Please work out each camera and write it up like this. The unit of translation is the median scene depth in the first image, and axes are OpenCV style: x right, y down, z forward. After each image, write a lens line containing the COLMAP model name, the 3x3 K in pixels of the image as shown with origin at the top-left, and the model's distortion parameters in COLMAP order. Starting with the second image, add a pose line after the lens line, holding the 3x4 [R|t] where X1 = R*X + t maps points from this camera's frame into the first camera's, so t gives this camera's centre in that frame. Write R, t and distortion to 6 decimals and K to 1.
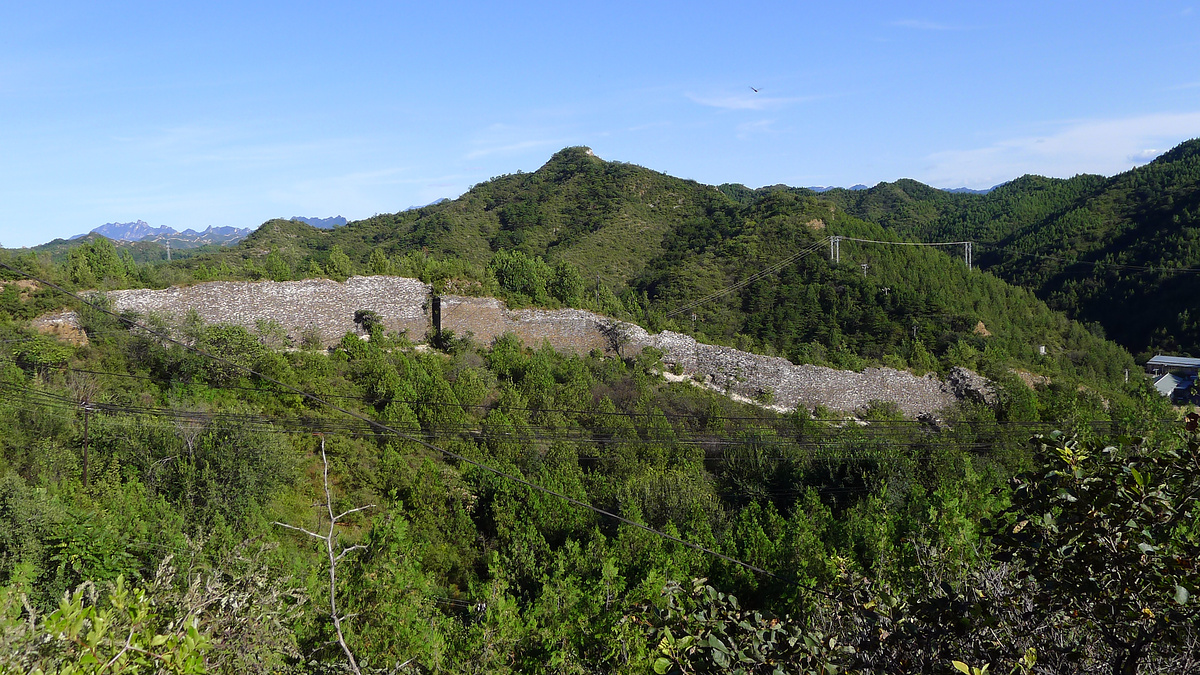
lens RADIAL K [[956.8, 0, 600.2], [0, 956.8, 337.4], [0, 0, 1]] dist [-0.056228, 0.007988]
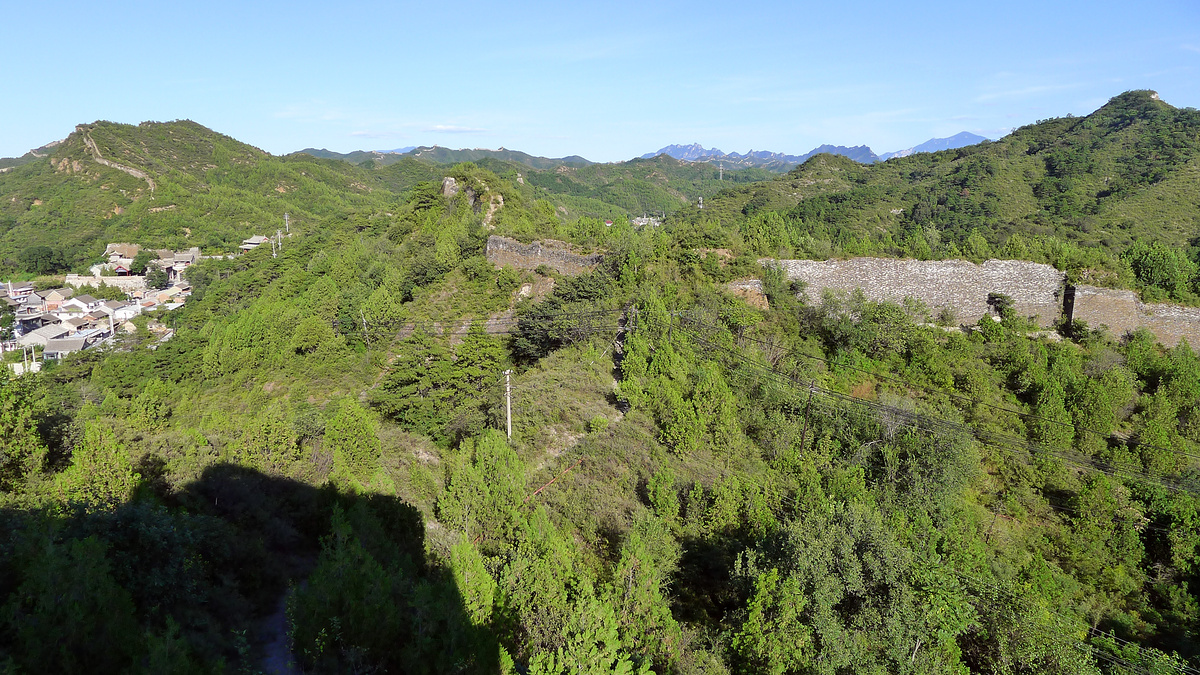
lens RADIAL K [[822.7, 0, 600.2], [0, 822.7, 337.2], [0, 0, 1]] dist [-0.026551, 0.004298]
pose [[0.869405, 0.142788, -0.473019, -0.187549], [-0.081336, 0.985632, 0.148033, -0.075943], [0.487360, -0.090227, 0.868527, -0.009776]]
